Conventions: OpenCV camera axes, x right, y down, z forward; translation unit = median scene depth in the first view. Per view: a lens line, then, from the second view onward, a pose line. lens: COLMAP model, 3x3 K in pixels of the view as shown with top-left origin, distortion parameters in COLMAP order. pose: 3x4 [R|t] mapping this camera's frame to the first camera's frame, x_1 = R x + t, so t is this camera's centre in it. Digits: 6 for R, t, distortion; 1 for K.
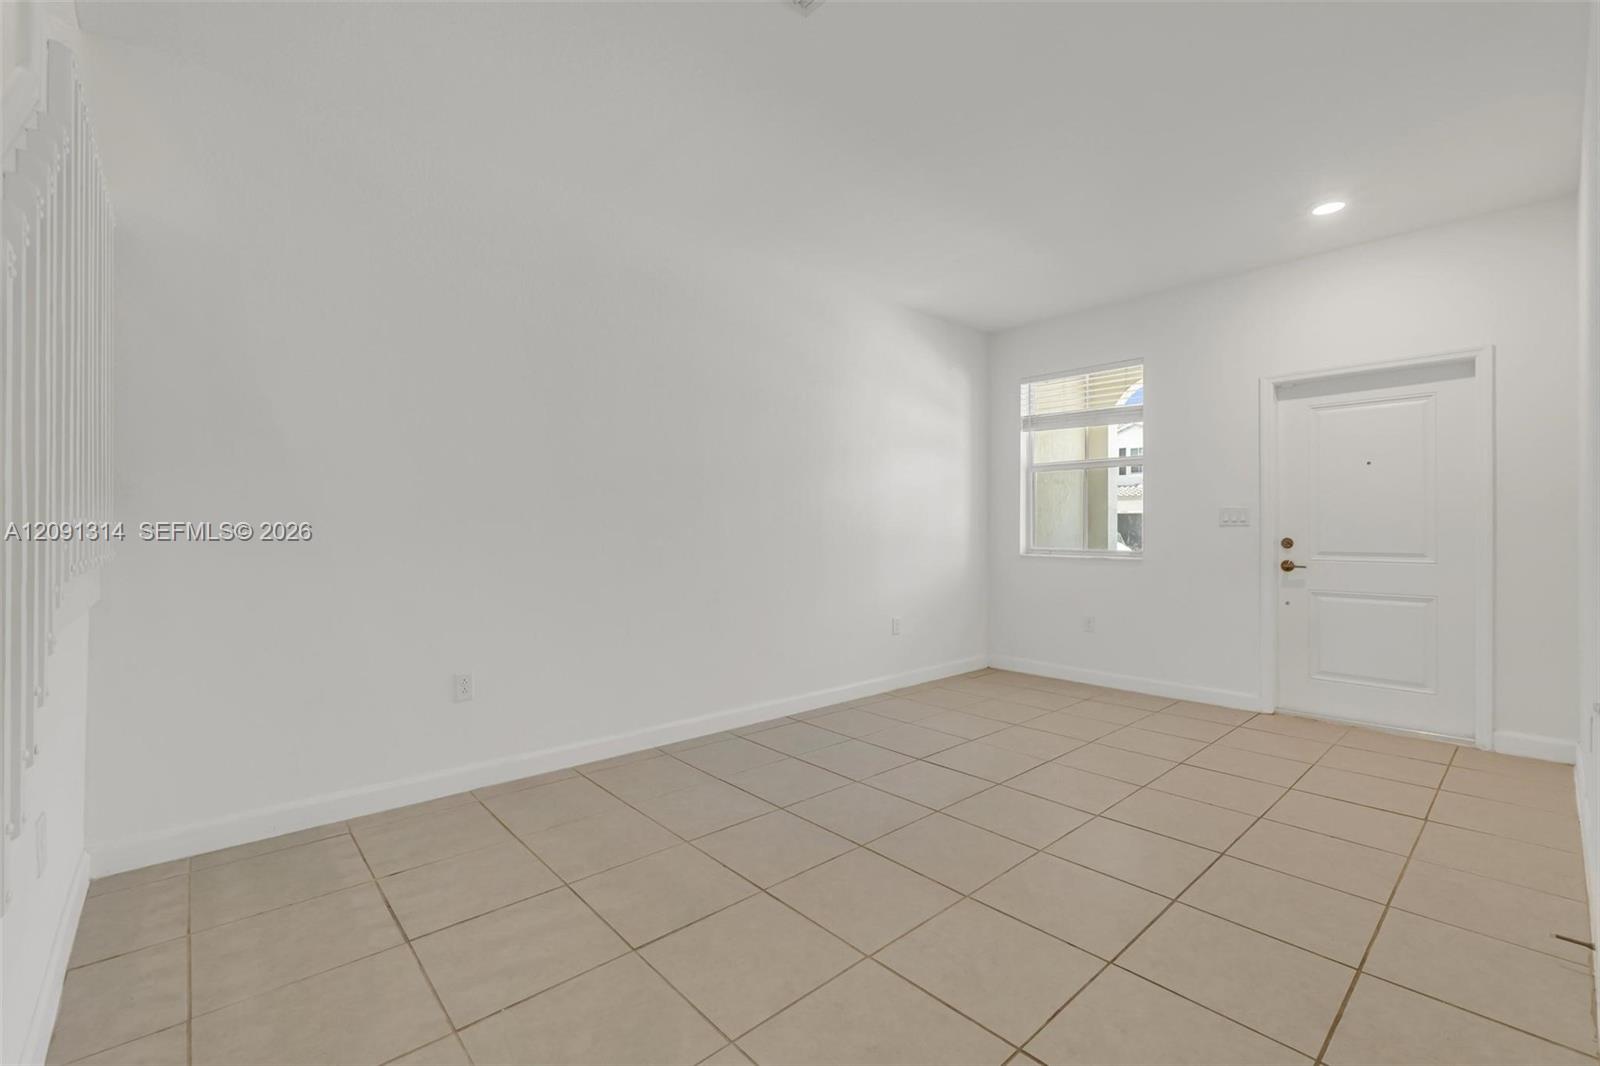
lens RADIAL K [[675.1, 0, 809.6], [0, 675.1, 530.9], [0, 0, 1]] dist [-0.002865, -0.000234]
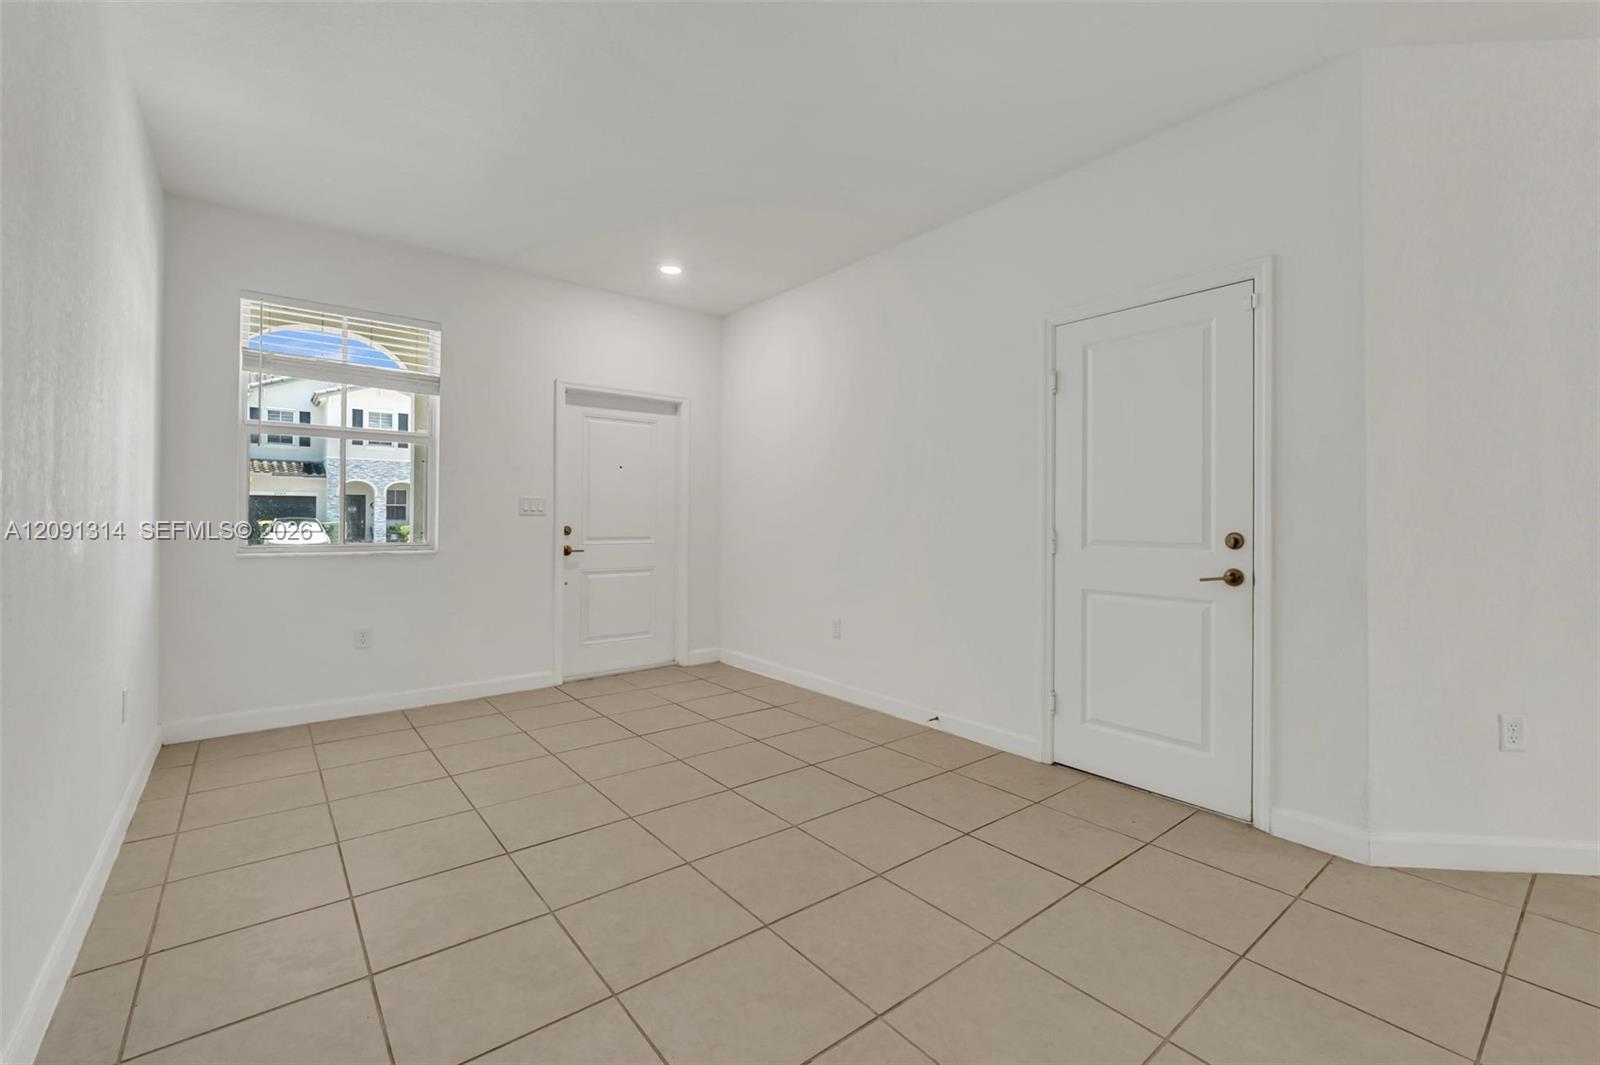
lens RADIAL K [[685.0, 0, 810.2], [0, 685.0, 519.9], [0, 0, 1]] dist [-0.000739, 0.000065]
pose [[0.062945, -0.003560, 0.998011, -0.418730], [-0.004800, 0.999981, 0.003870, -0.006379], [-0.998005, -0.005034, 0.062927, 0.521876]]
